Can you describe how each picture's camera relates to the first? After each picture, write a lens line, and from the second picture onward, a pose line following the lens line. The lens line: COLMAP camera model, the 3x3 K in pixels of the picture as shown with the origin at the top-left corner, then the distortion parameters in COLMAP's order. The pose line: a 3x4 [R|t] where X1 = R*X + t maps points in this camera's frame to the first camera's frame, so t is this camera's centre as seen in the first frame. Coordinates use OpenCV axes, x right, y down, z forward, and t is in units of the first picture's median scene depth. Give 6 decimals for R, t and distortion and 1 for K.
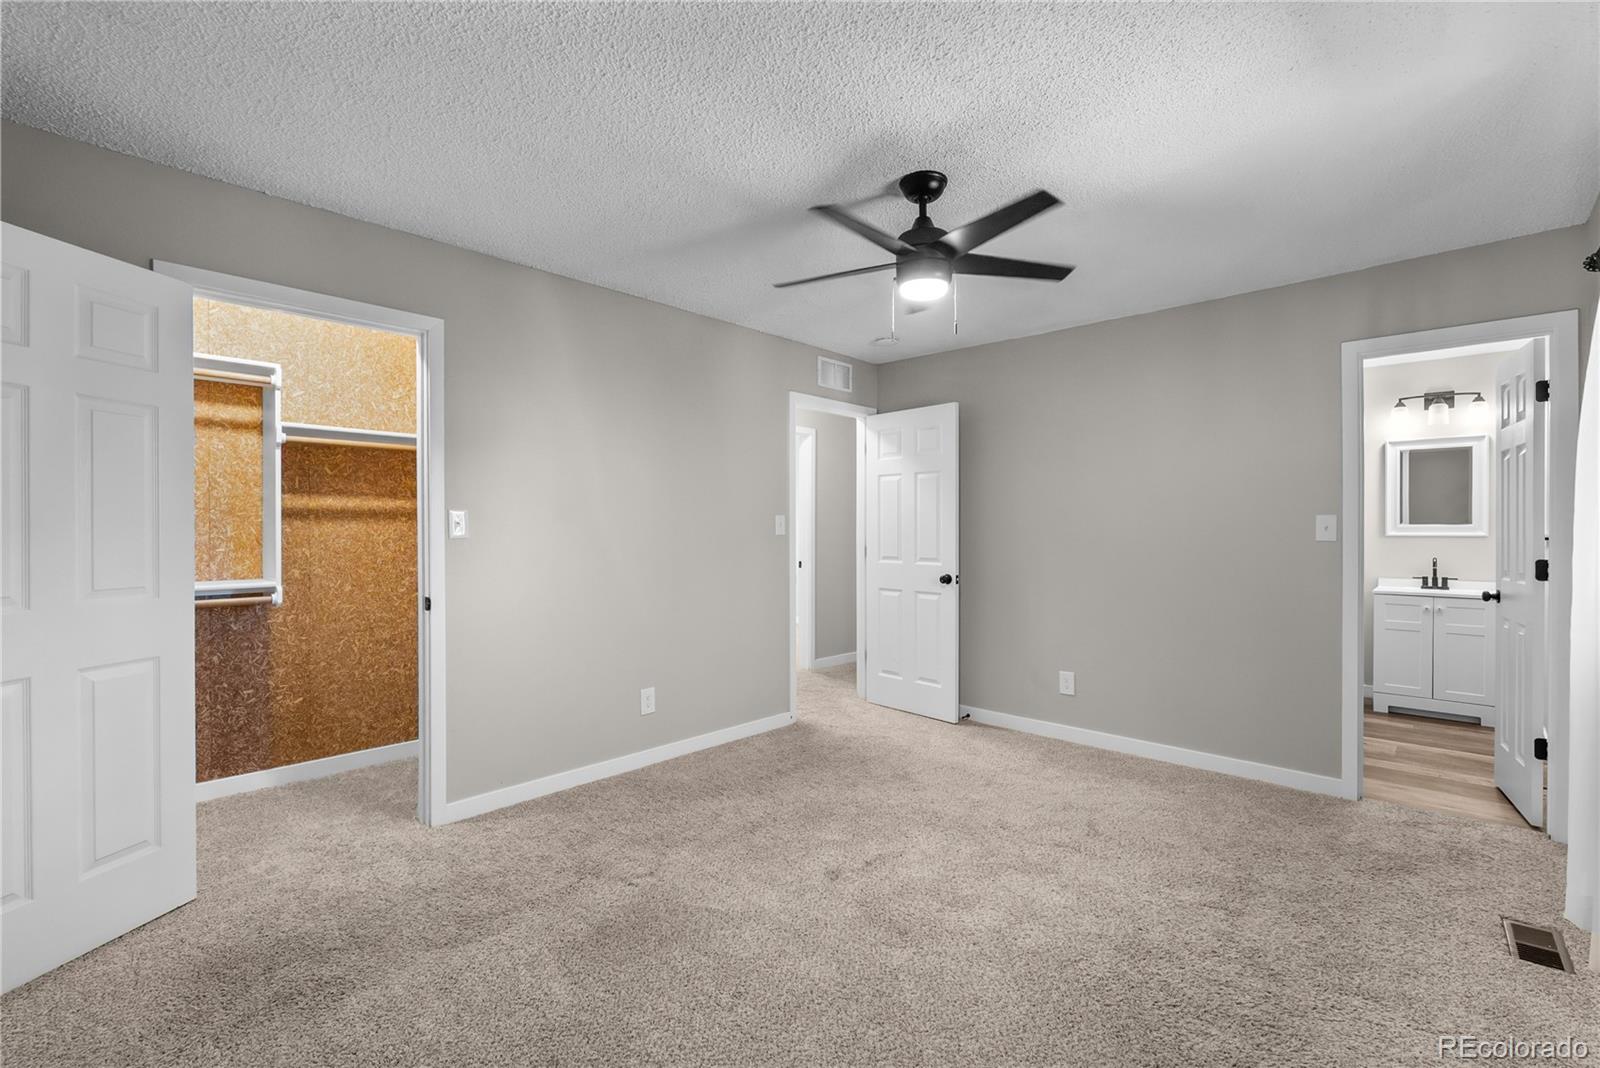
lens RADIAL K [[708.9, 0, 799.2], [0, 708.9, 531.9], [0, 0, 1]] dist [-0.008674, 0.001560]
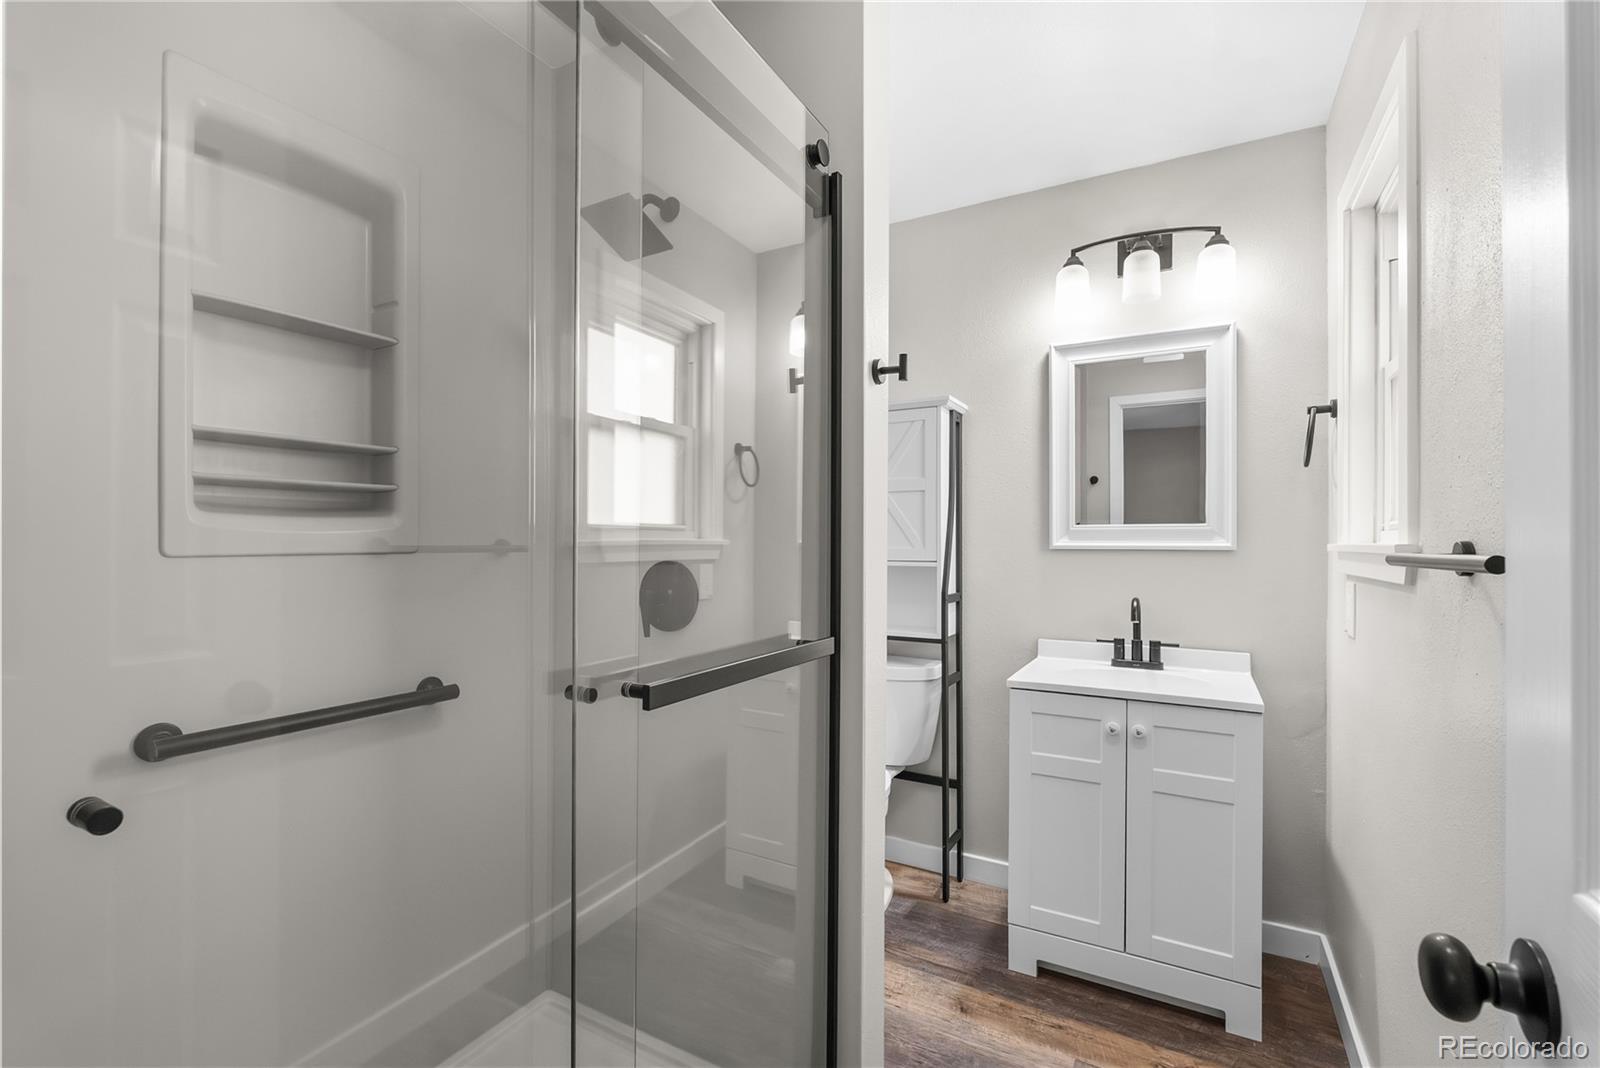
lens RADIAL K [[708.9, 0, 801.6], [0, 708.9, 536.4], [0, 0, 1]] dist [-0.008674, 0.001560]
pose [[0.970025, -0.003496, 0.242981, 0.586930], [0.003054, 0.999993, 0.002193, -0.003995], [-0.242987, -0.001385, 0.970028, 0.615633]]
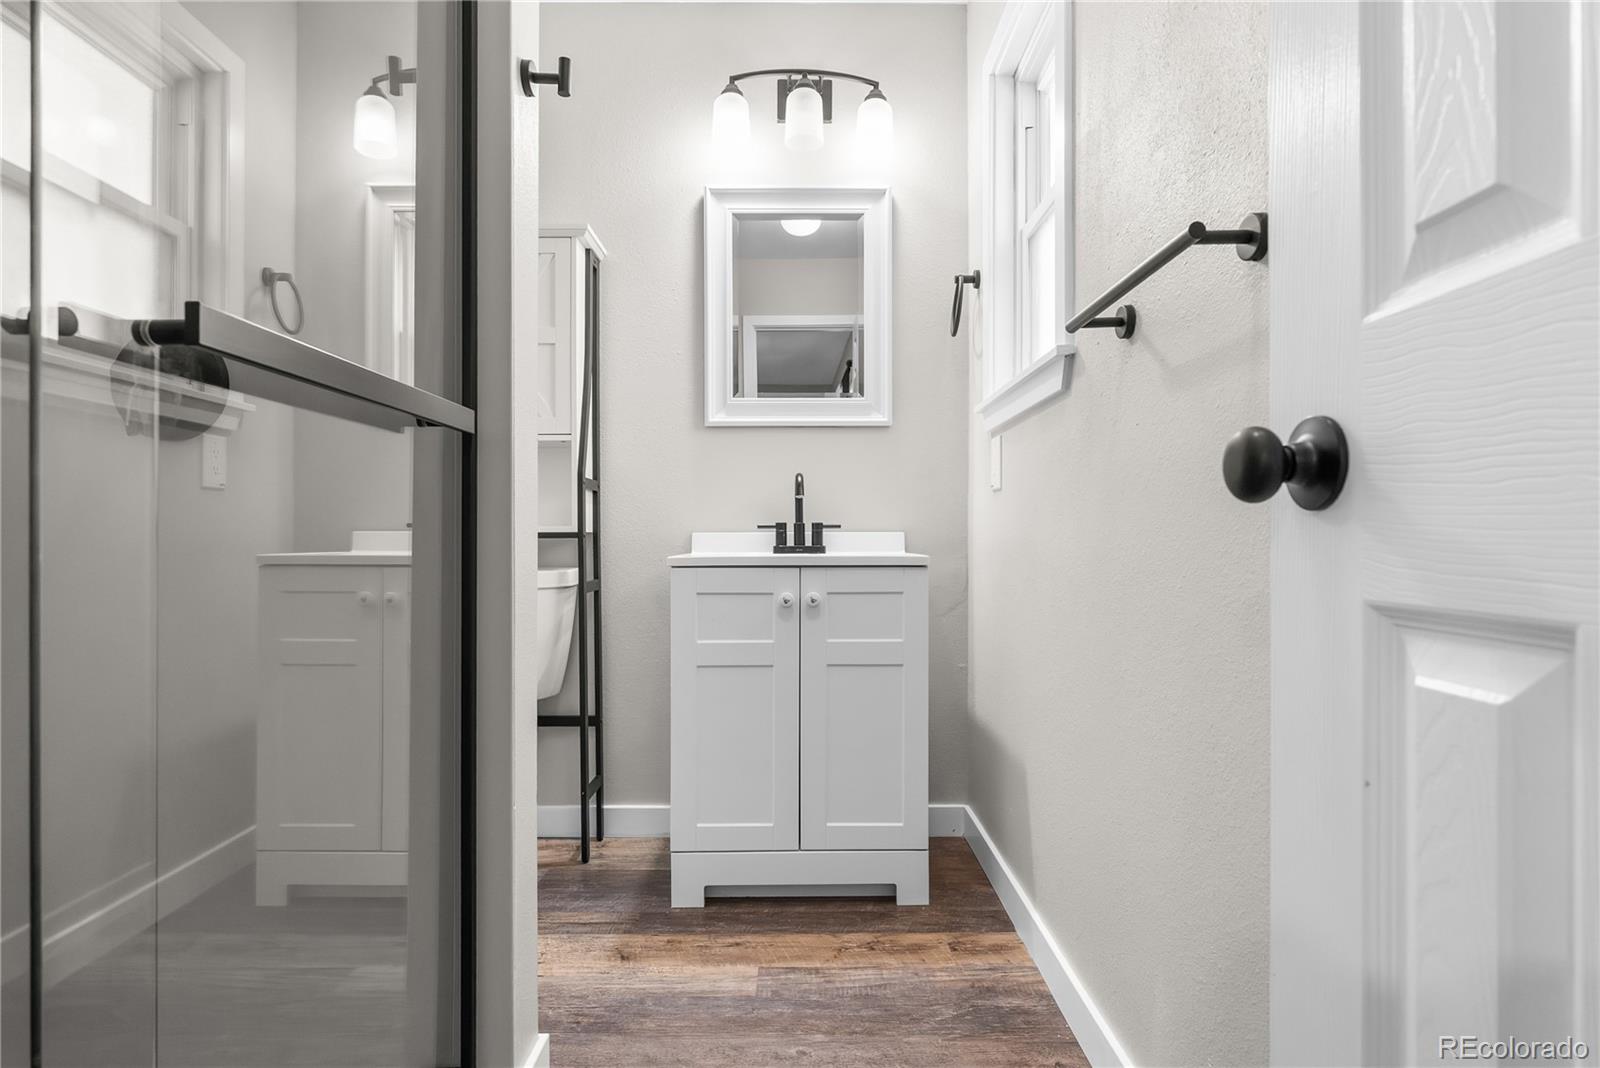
lens RADIAL K [[839.9, 0, 804.2], [0, 839.9, 542.1], [0, 0, 1]] dist [-0.011523, 0.002180]
pose [[0.723940, -0.011583, 0.689765, 0.571662], [0.004569, 0.999918, 0.011995, 0.069790], [-0.689847, -0.005532, 0.723934, 0.649263]]
